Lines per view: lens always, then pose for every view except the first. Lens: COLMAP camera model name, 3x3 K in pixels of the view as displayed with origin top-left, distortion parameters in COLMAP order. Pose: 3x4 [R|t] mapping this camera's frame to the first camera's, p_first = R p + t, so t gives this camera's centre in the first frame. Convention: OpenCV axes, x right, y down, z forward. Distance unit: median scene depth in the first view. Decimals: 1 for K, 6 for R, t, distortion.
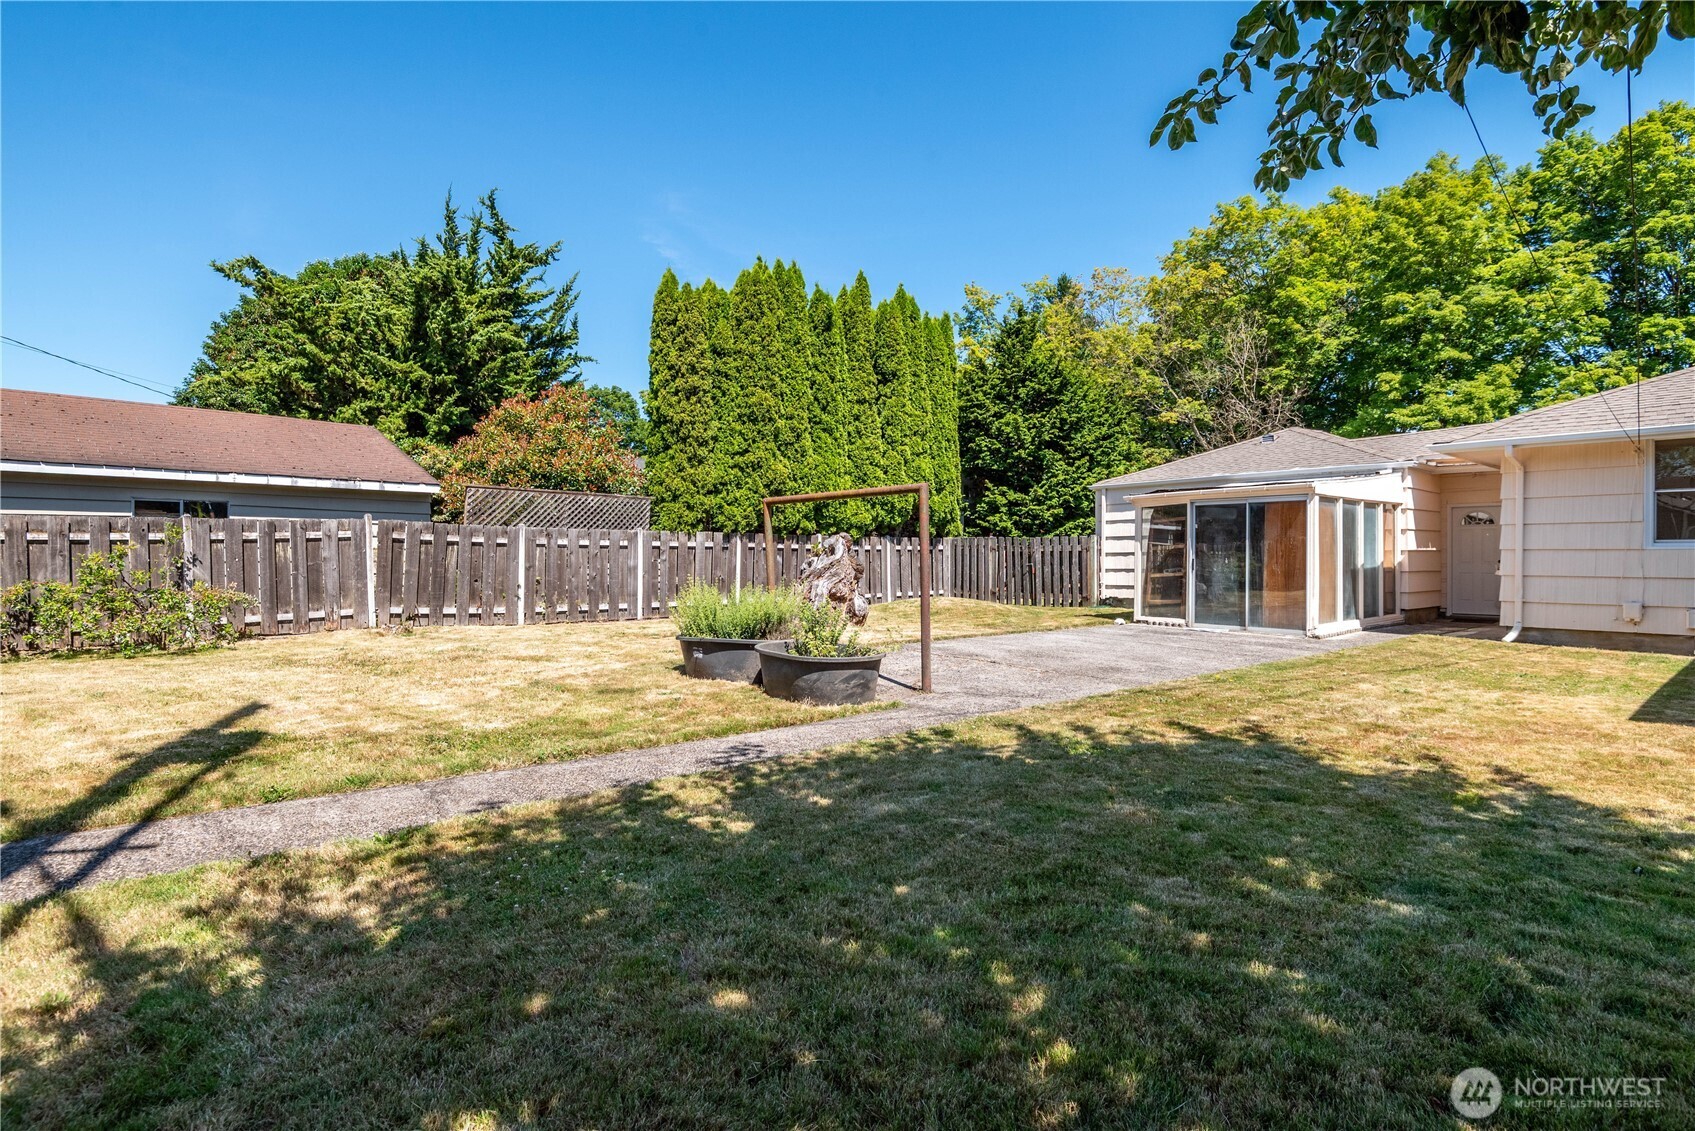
lens RADIAL K [[837.3, 0, 847.5], [0, 837.3, 565.5], [0, 0, 1]] dist [-0.000724, -0.000629]
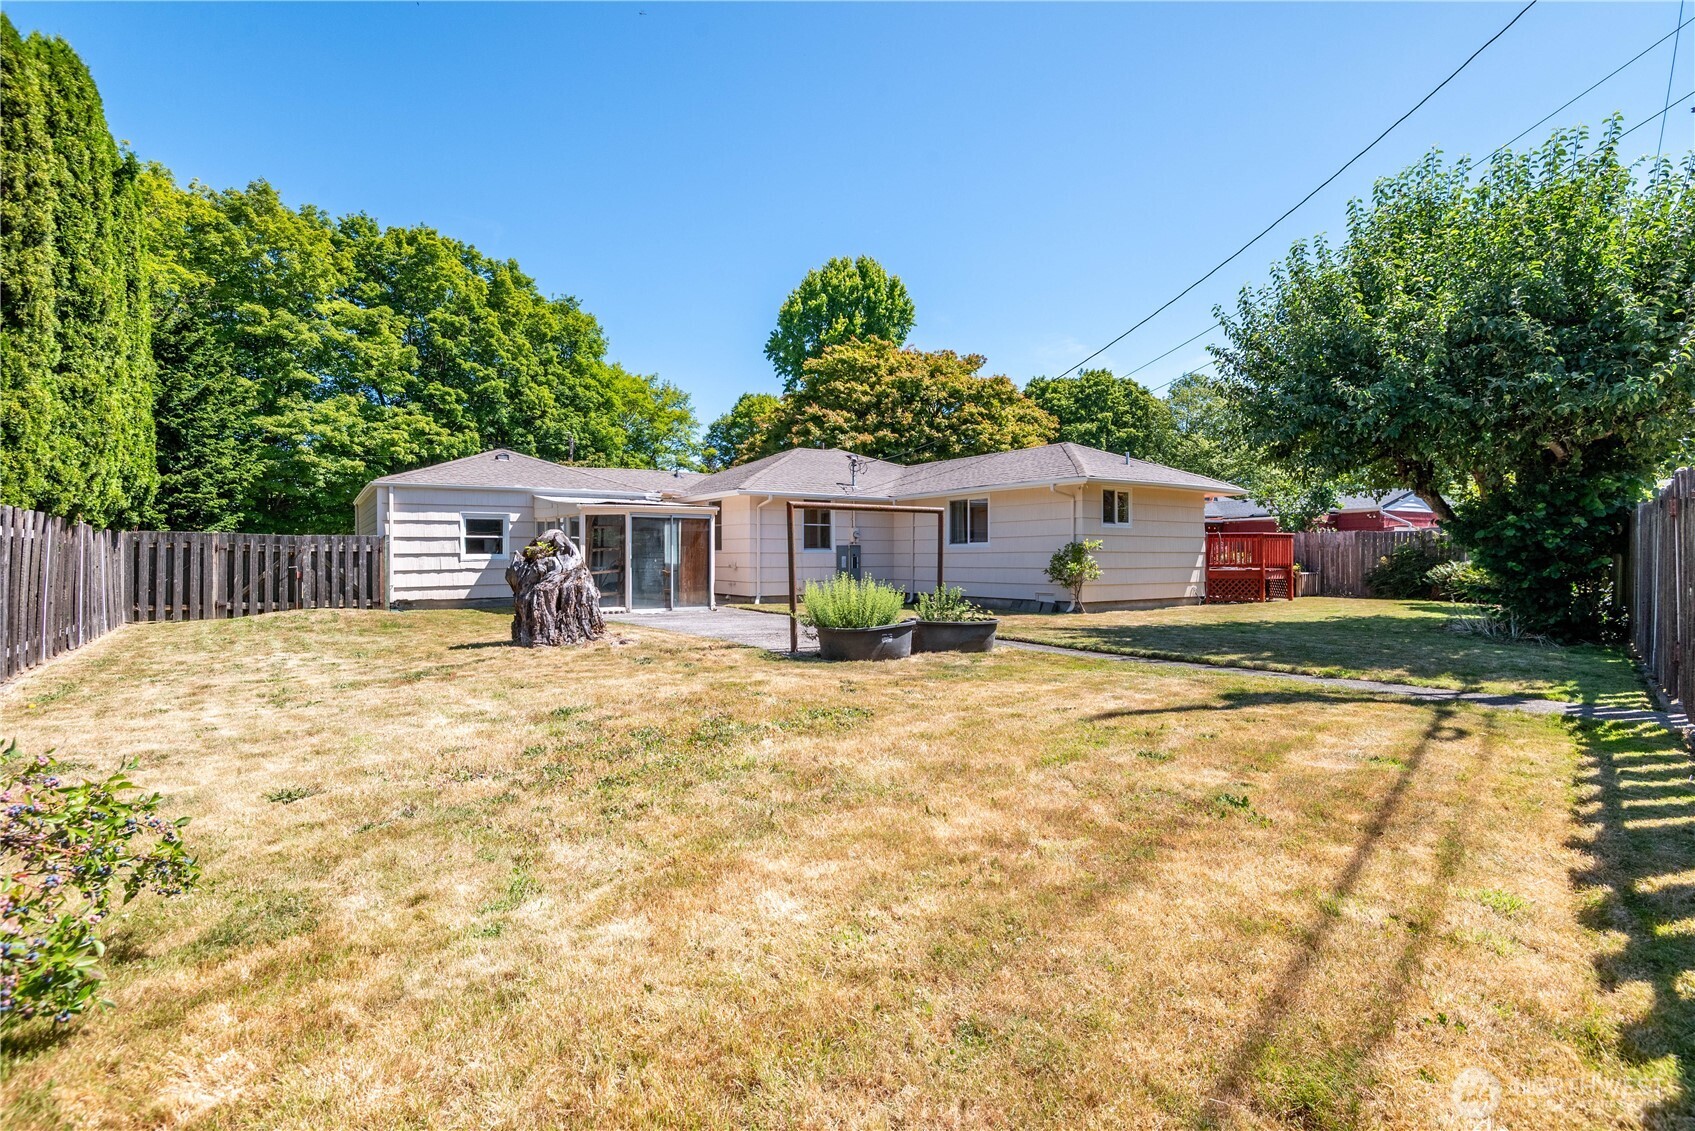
lens RADIAL K [[779.4, 0, 847.5], [0, 779.4, 565.5], [0, 0, 1]] dist [0.000218, 0.000023]
pose [[0.158578, -0.014894, 0.987234, -1.212098], [0.017079, 0.999778, 0.012340, -0.009829], [-0.987199, 0.014904, 0.158797, 0.859946]]
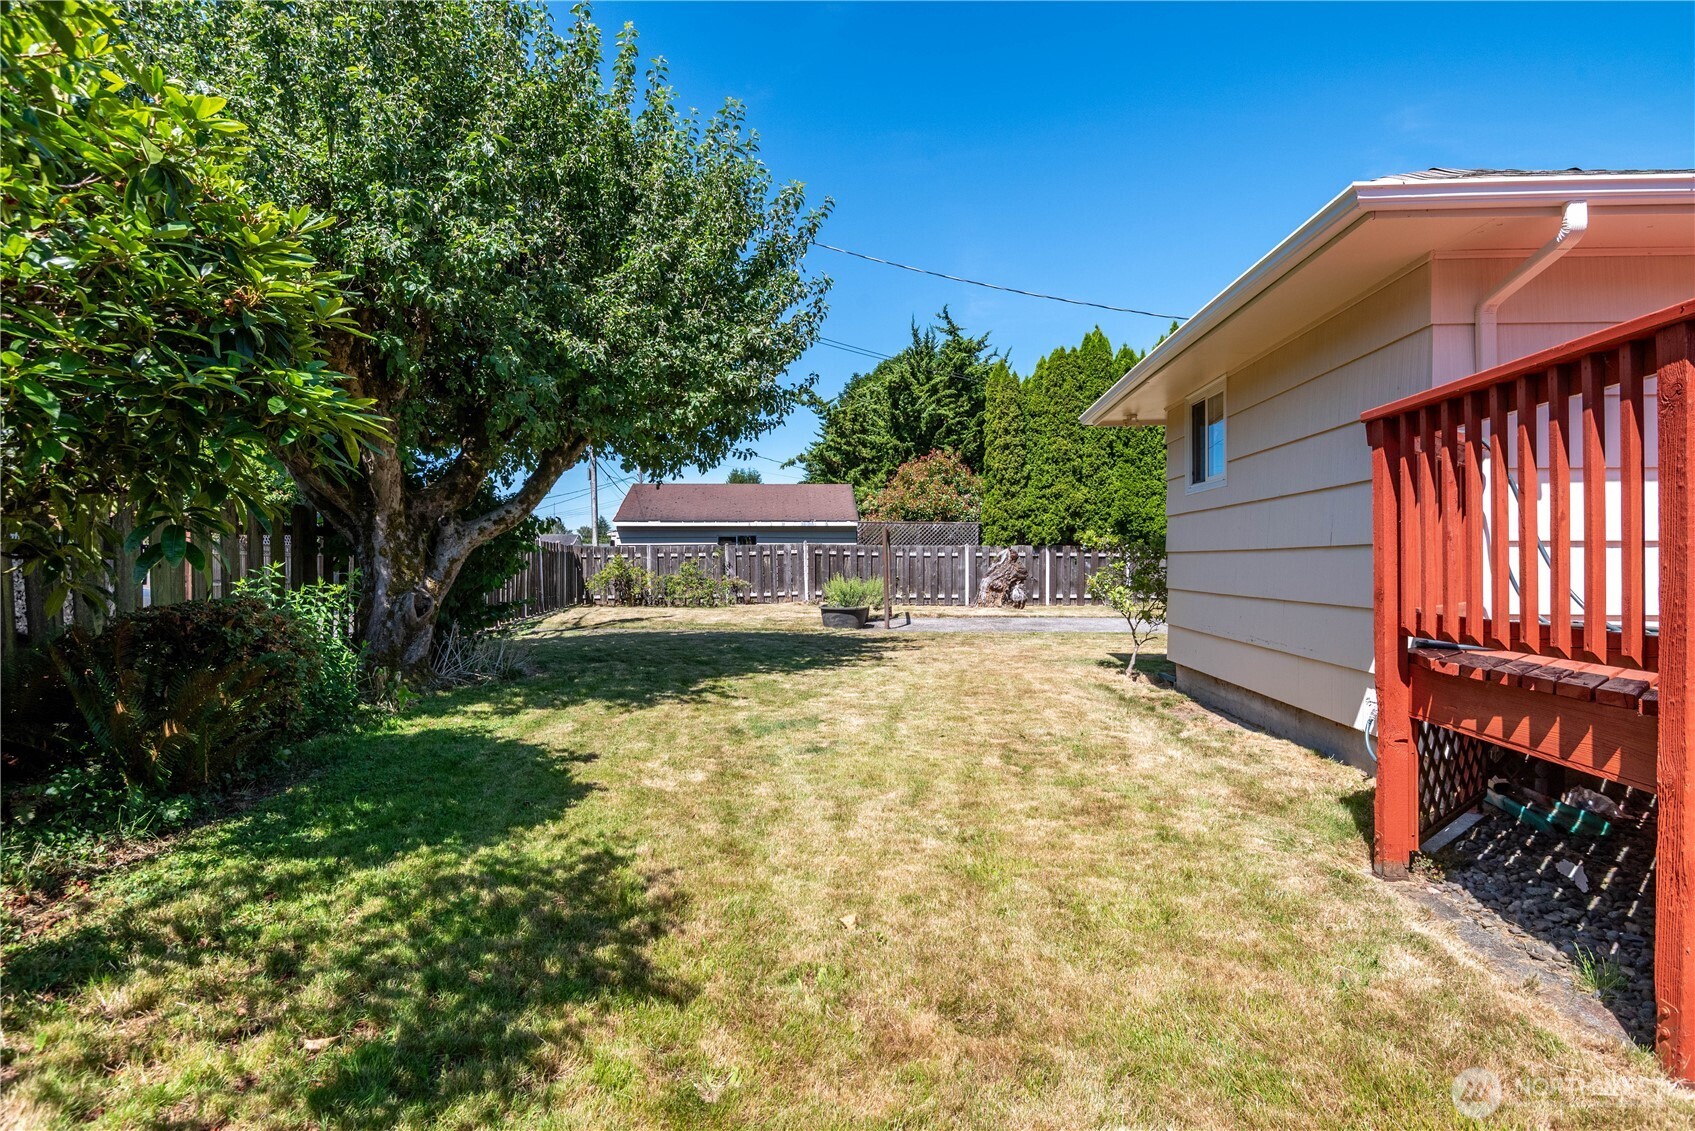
lens RADIAL K [[937.6, 0, 847.5], [0, 937.6, 565.5], [0, 0, 1]] dist [0.002478, 0.000549]
pose [[0.715267, -0.001097, -0.698851, 0.713617], [-0.005041, 0.999965, -0.006729, 0.005302], [0.698833, 0.008336, 0.715236, -0.315568]]
